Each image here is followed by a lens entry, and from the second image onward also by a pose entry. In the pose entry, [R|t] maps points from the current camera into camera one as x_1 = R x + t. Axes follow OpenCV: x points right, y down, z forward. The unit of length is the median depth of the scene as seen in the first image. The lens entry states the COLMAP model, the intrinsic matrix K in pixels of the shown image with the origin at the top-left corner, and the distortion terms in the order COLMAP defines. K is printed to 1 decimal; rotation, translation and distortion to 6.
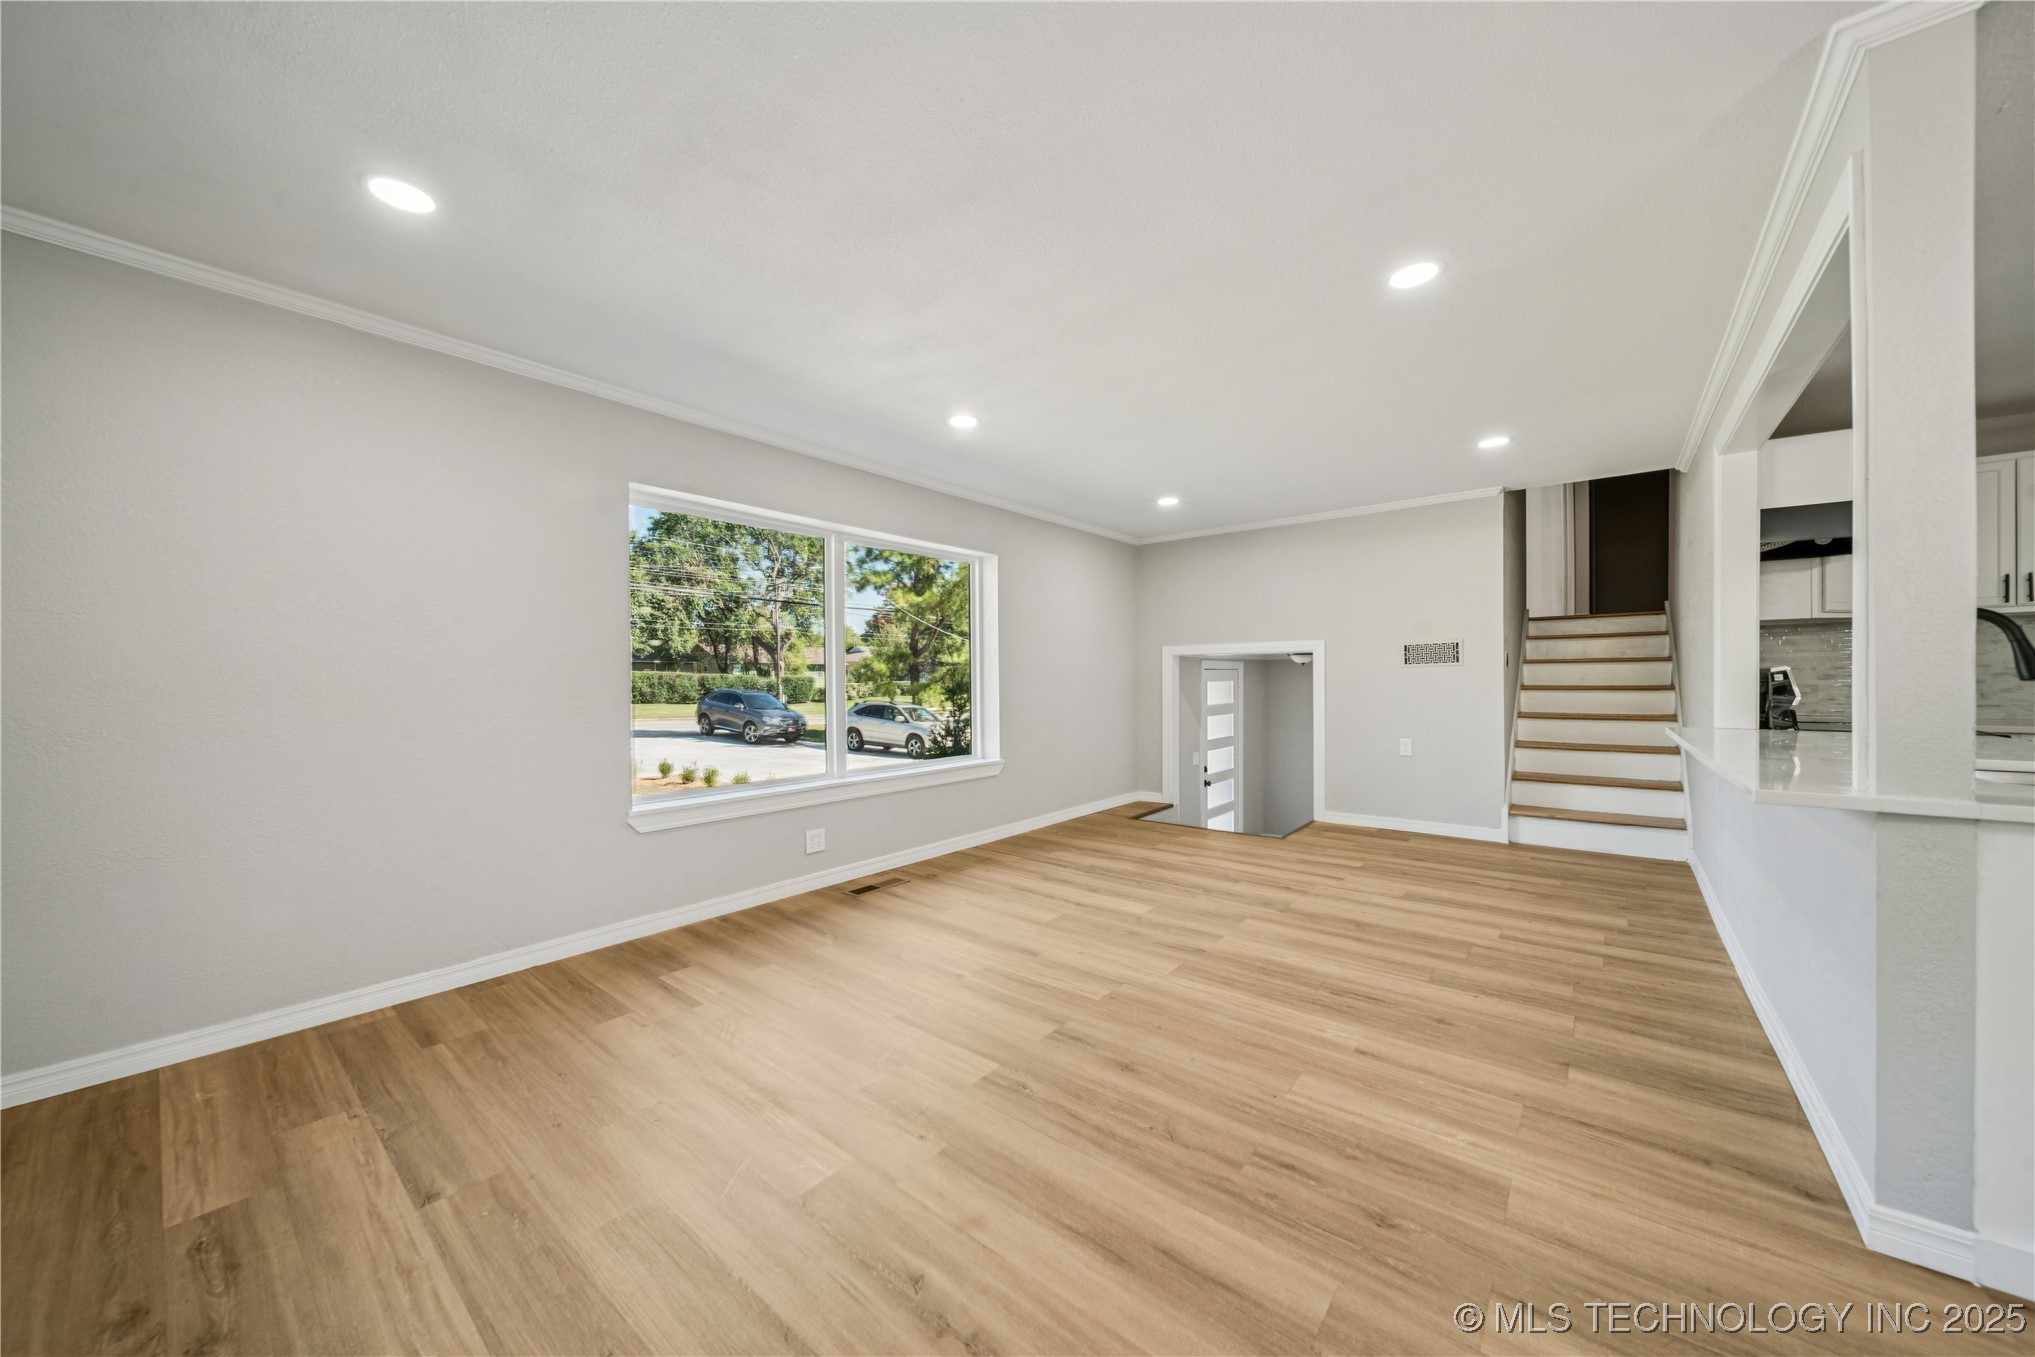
lens RADIAL K [[722.0, 0, 983.5], [0, 722.0, 685.6], [0, 0, 1]] dist [0.000079, -0.002163]
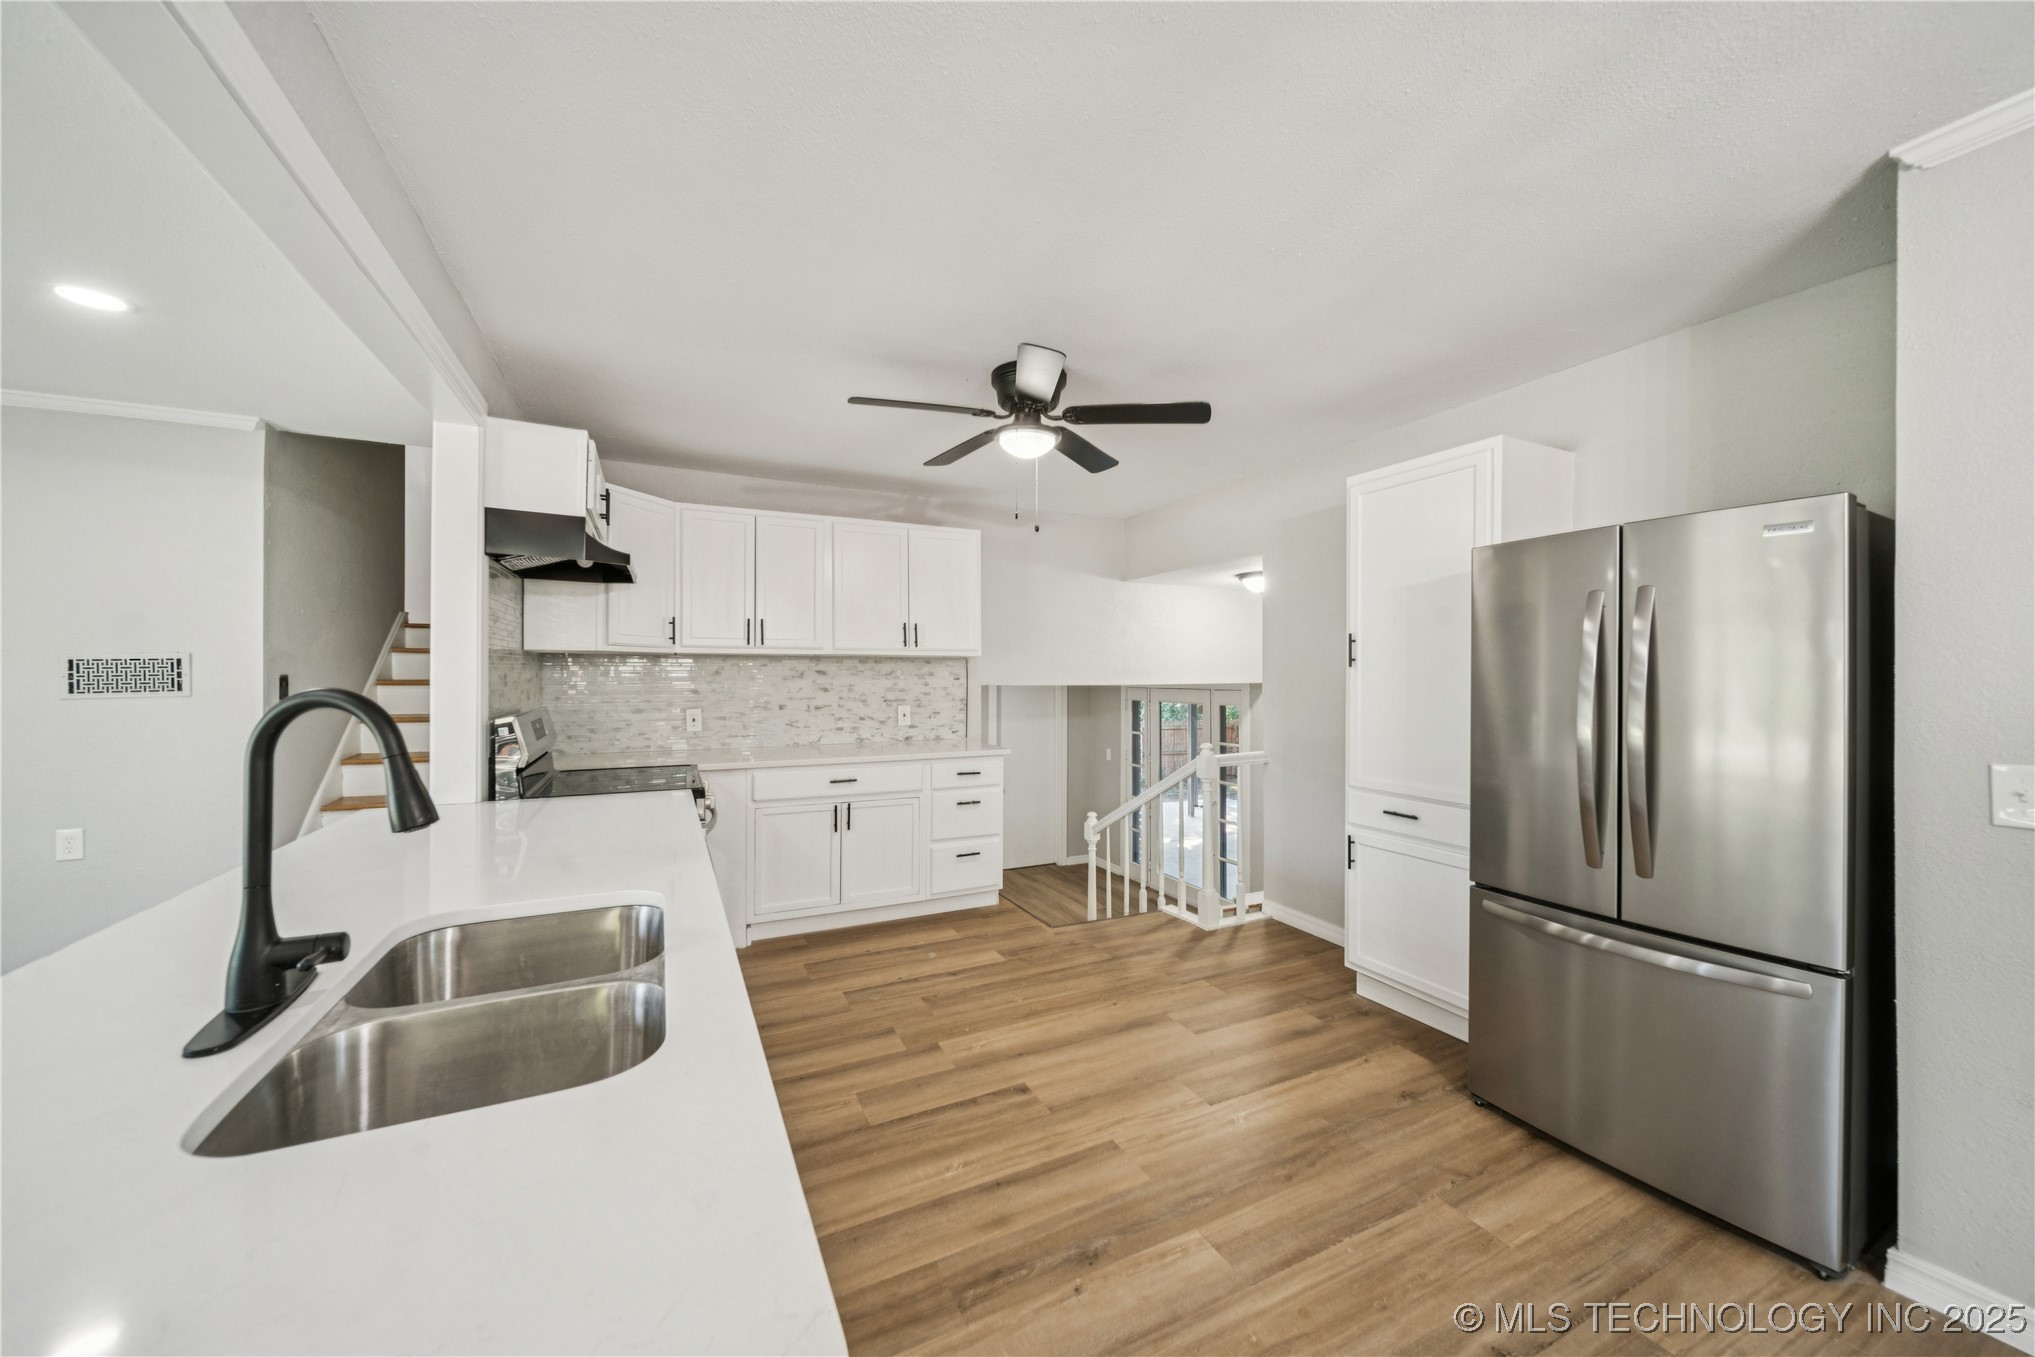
lens RADIAL K [[722.0, 0, 1019.2], [0, 722.0, 677.3], [0, 0, 1]] dist [0.000079, -0.002163]
pose [[0.401559, 0.002942, 0.915829, 0.637595], [0.001081, 0.999993, -0.003687, -0.067398], [-0.915833, 0.002471, 0.401553, 0.199600]]
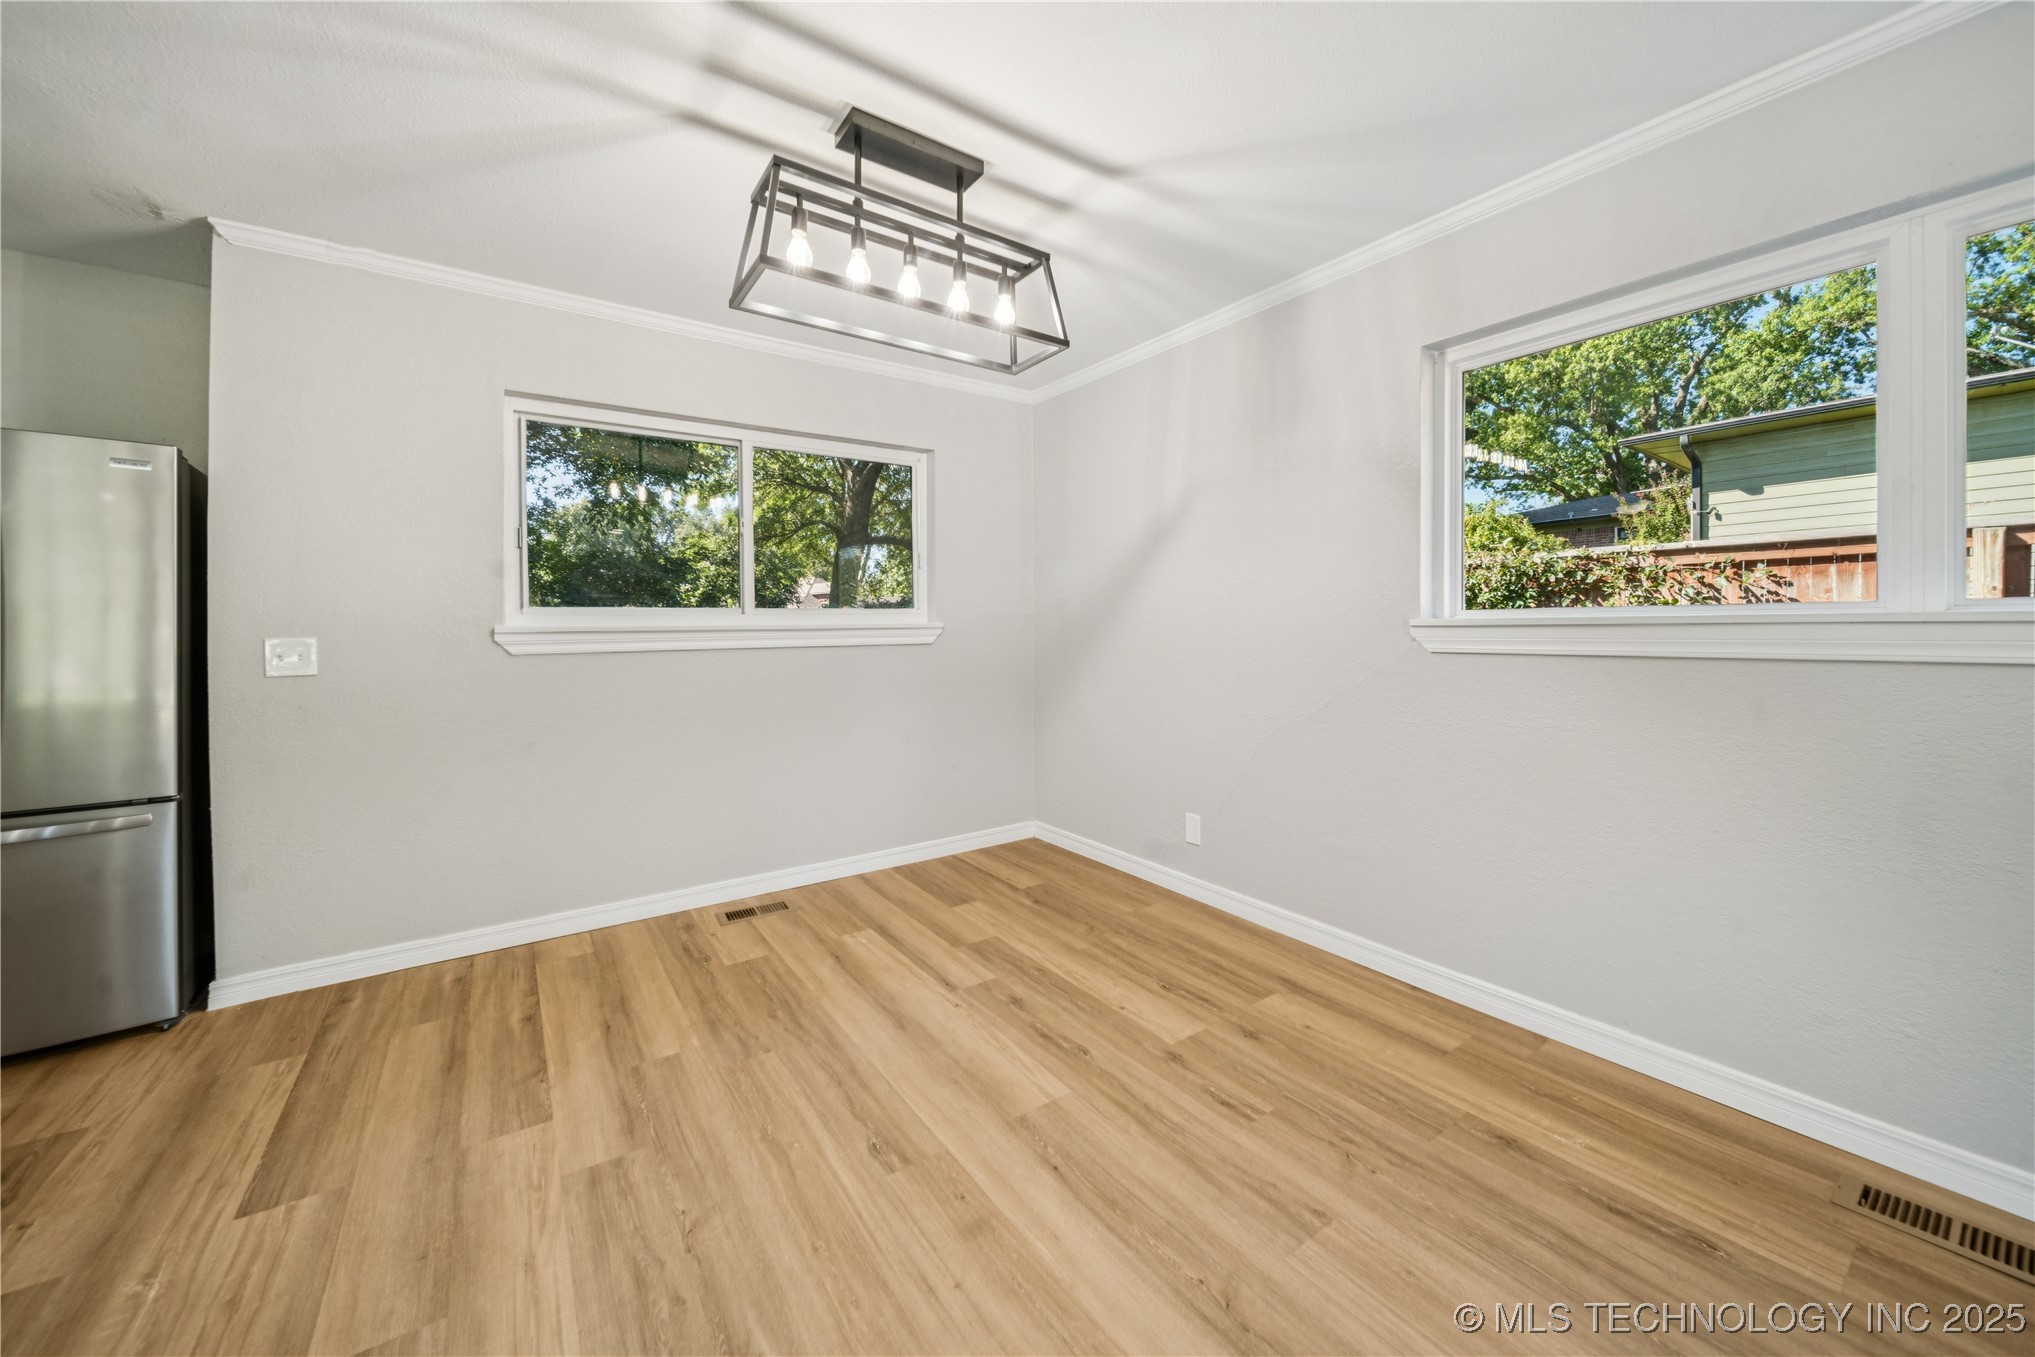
lens RADIAL K [[722.0, 0, 984.1], [0, 722.0, 630.6], [0, 0, 1]] dist [0.000079, -0.002163]
pose [[-0.962612, 0.014590, 0.270490, 0.396505], [0.013873, 0.999893, -0.004562, -0.006986], [-0.270528, -0.000640, -0.962712, 0.327394]]
